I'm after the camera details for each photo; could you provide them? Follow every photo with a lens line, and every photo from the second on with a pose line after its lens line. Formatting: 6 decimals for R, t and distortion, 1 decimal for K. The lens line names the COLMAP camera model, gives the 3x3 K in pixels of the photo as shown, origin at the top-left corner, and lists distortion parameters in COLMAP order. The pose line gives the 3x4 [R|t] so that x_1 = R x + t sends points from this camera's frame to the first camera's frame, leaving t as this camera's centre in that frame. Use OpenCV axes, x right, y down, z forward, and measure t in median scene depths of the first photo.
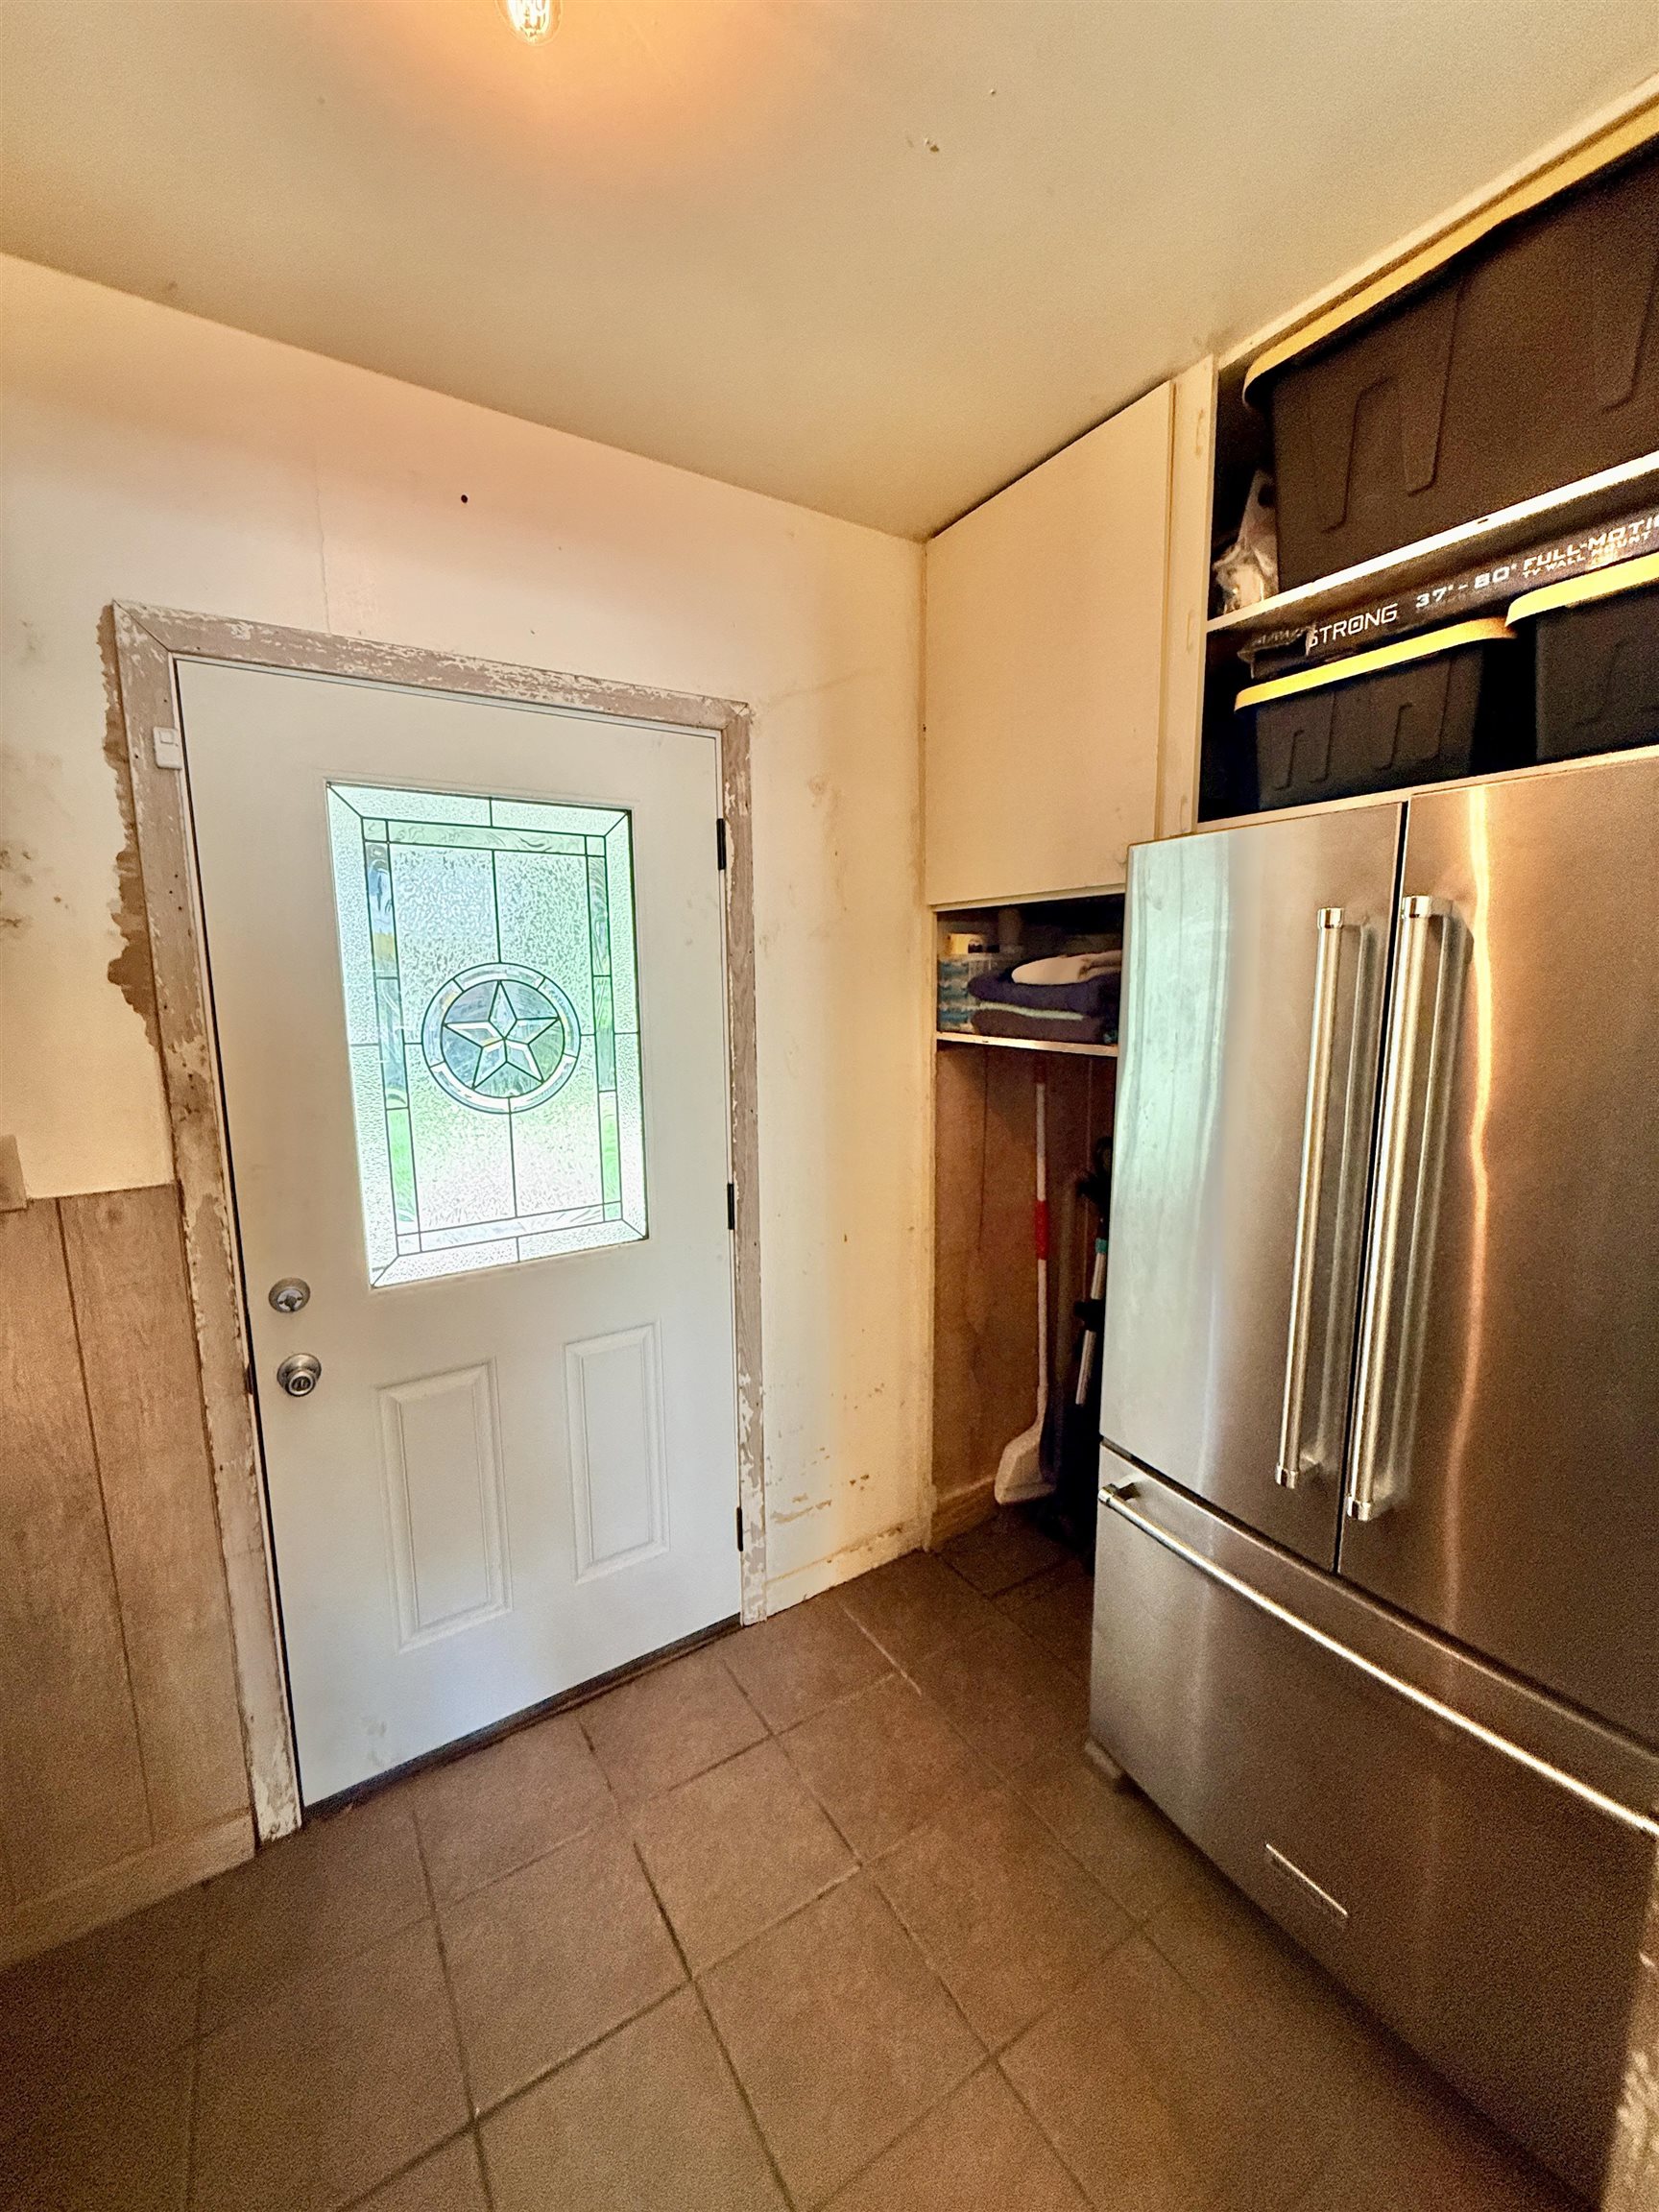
lens RADIAL K [[883.9, 0, 829.8], [0, 883.9, 1108.4], [0, 0, 1]] dist [0.003194, -0.000376]
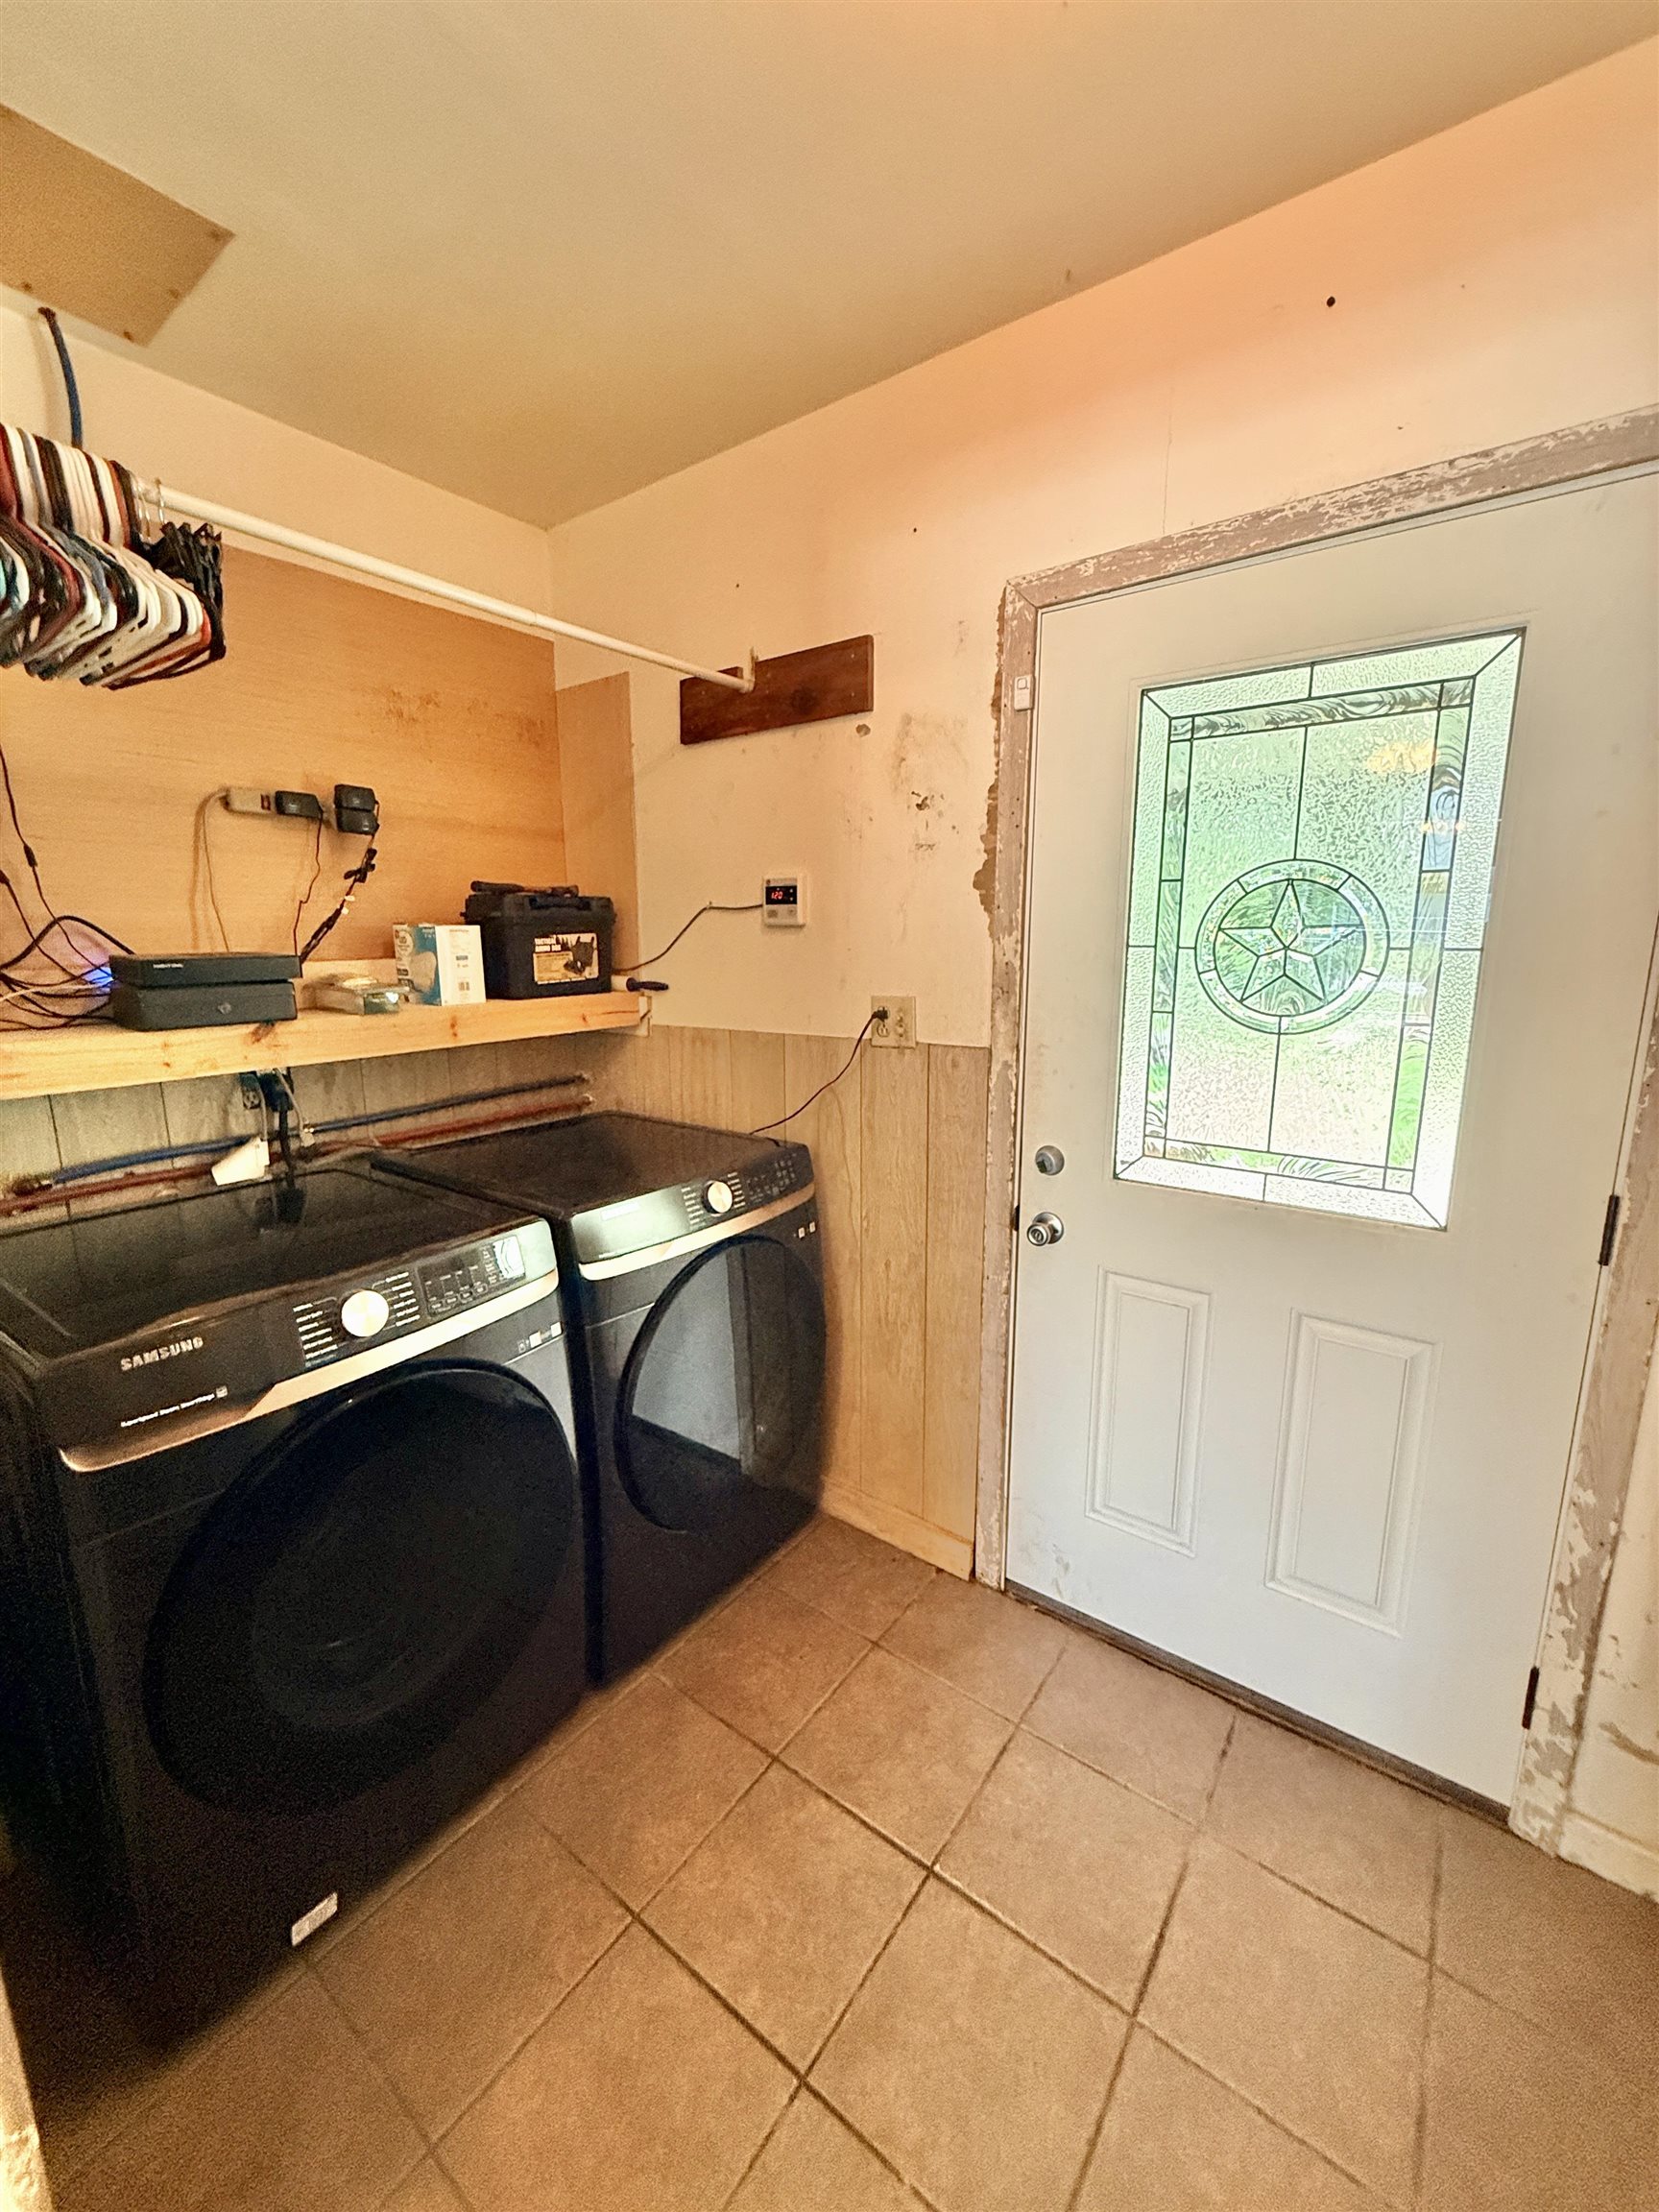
lens RADIAL K [[883.9, 0, 828.3], [0, 883.9, 1104.5], [0, 0, 1]] dist [0.003194, -0.000376]
pose [[0.350124, 0.187626, -0.917720, 0.331384], [-0.141073, 0.979121, 0.146358, 0.009815], [0.926019, 0.078222, 0.369282, 0.287998]]
